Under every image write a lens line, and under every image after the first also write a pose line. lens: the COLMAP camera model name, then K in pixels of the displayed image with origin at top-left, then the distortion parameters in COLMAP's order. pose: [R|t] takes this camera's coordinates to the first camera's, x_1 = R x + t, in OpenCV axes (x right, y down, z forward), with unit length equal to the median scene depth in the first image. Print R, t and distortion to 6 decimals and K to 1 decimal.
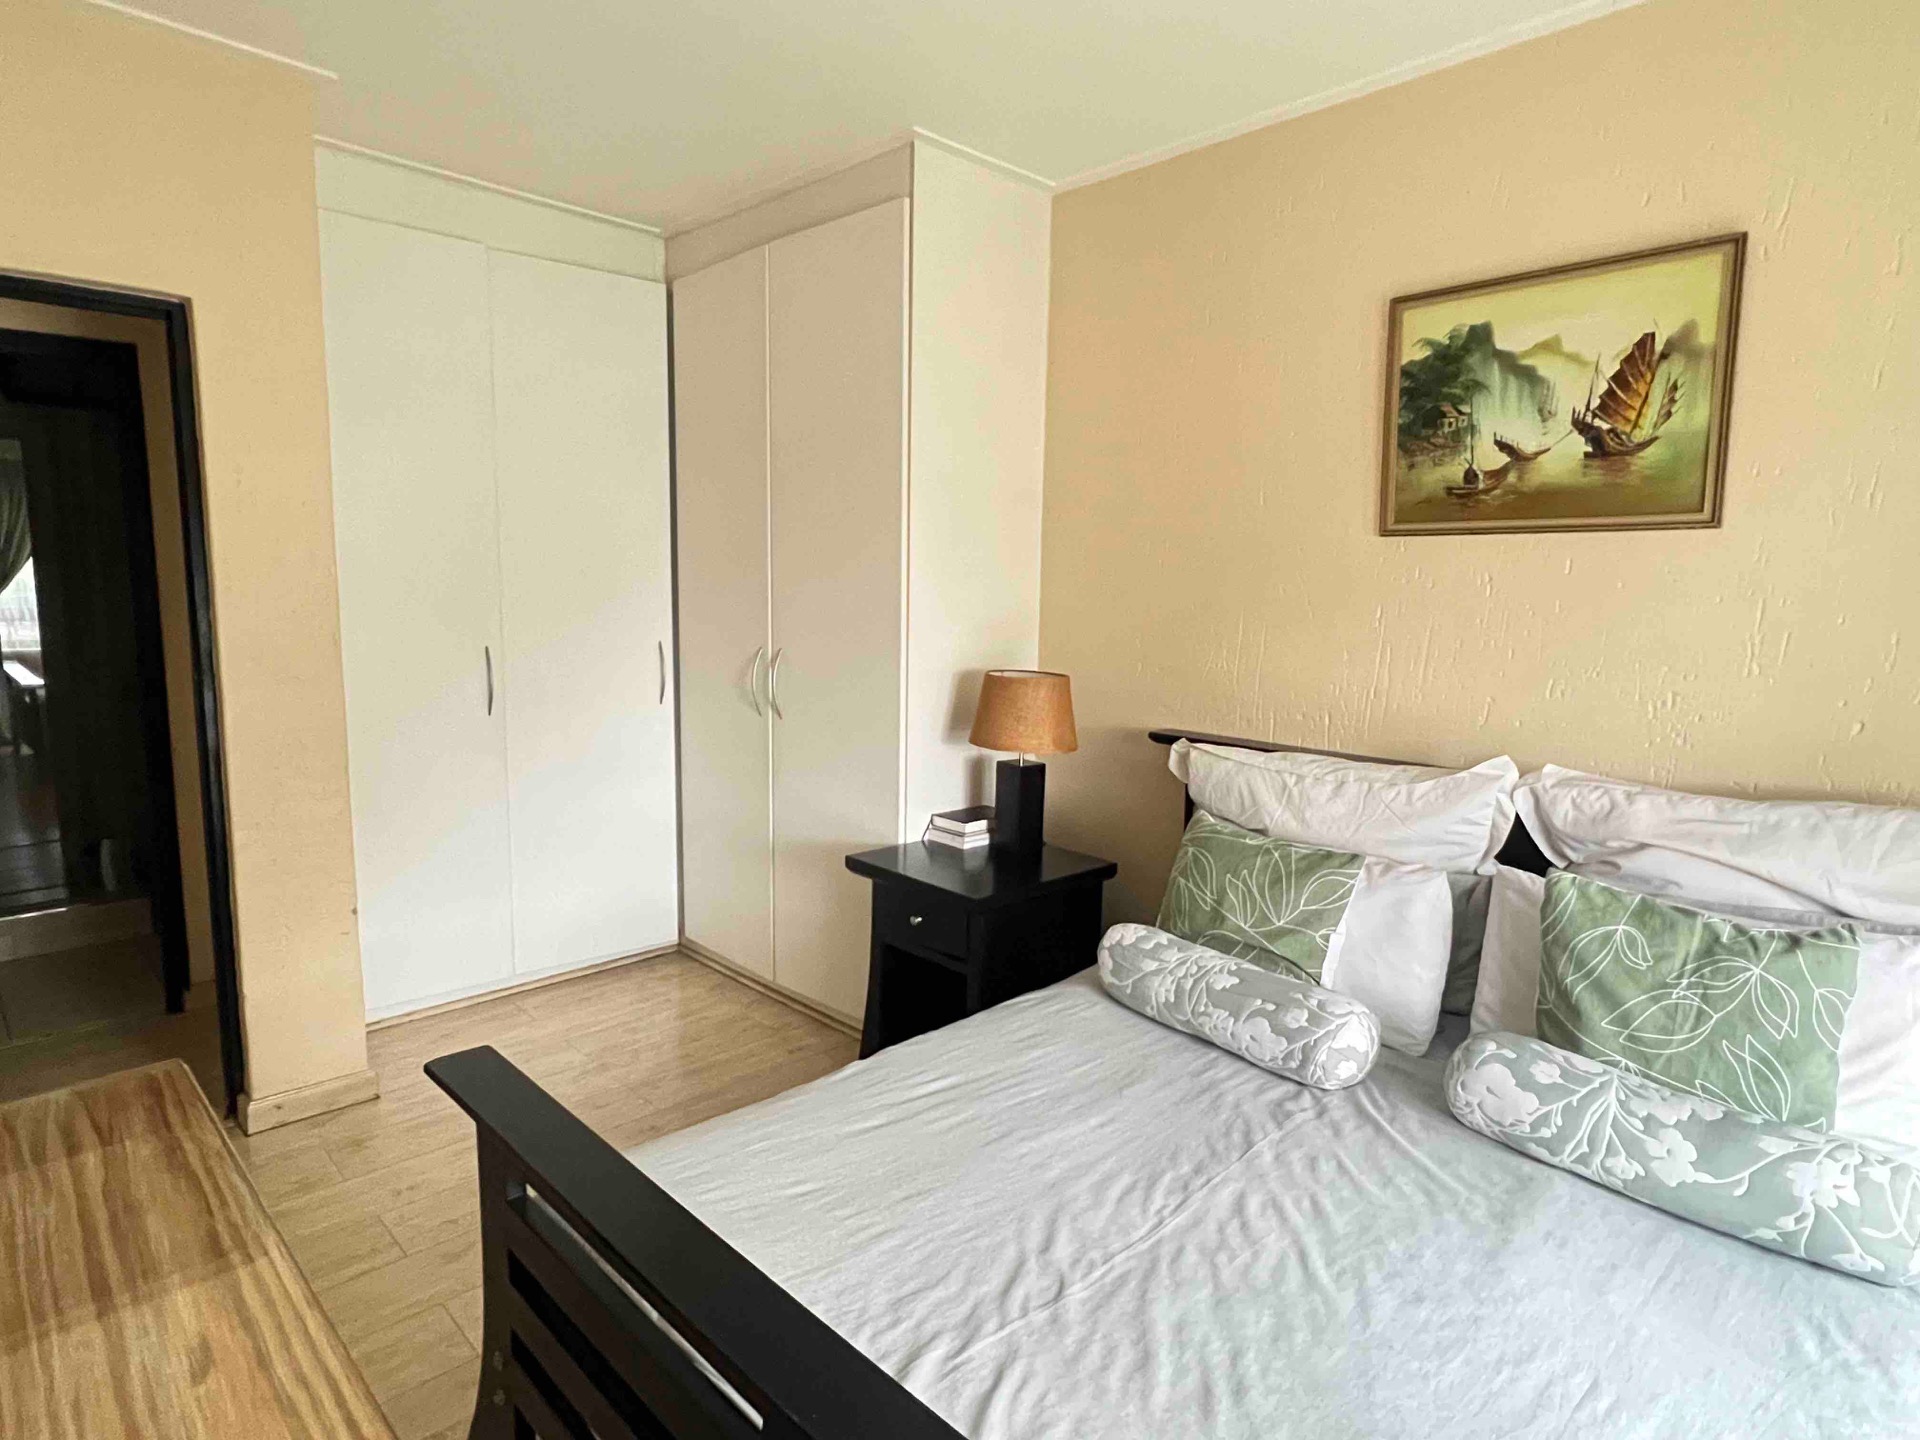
lens RADIAL K [[1052.8, 0, 949.8], [0, 1052.8, 718.0], [0, 0, 1]] dist [-0.007519, 0.001808]
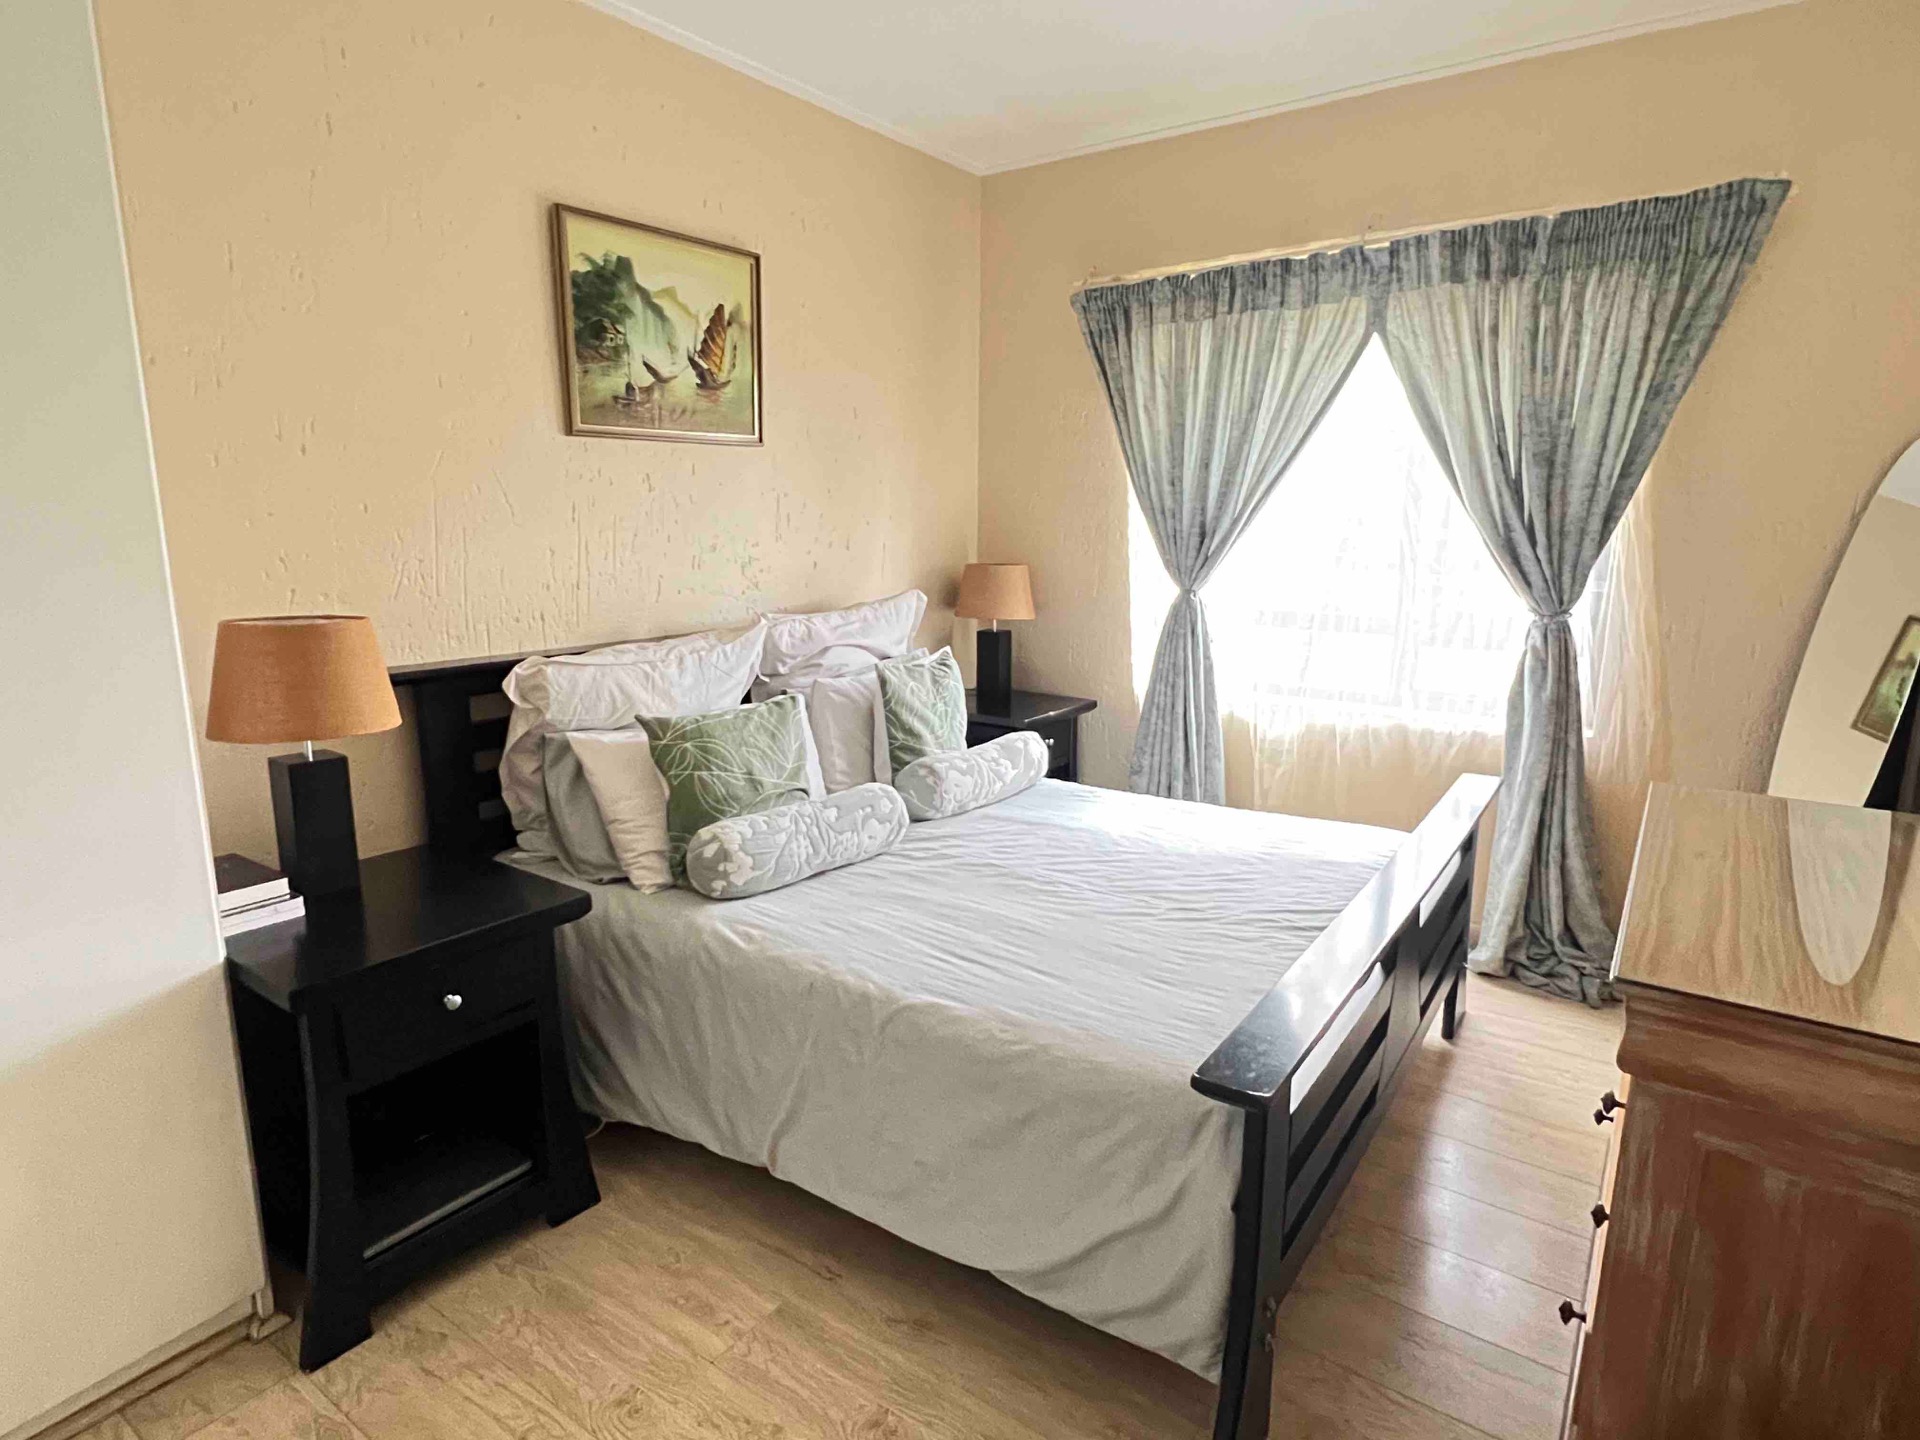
lens RADIAL K [[1052.8, 0, 947.9], [0, 1052.8, 718.0], [0, 0, 1]] dist [-0.007519, 0.001808]
pose [[-0.176093, -0.208345, 0.962072, -0.825440], [0.121984, 0.965193, 0.231349, -0.109749], [-0.976786, 0.158097, -0.144549, 0.934386]]
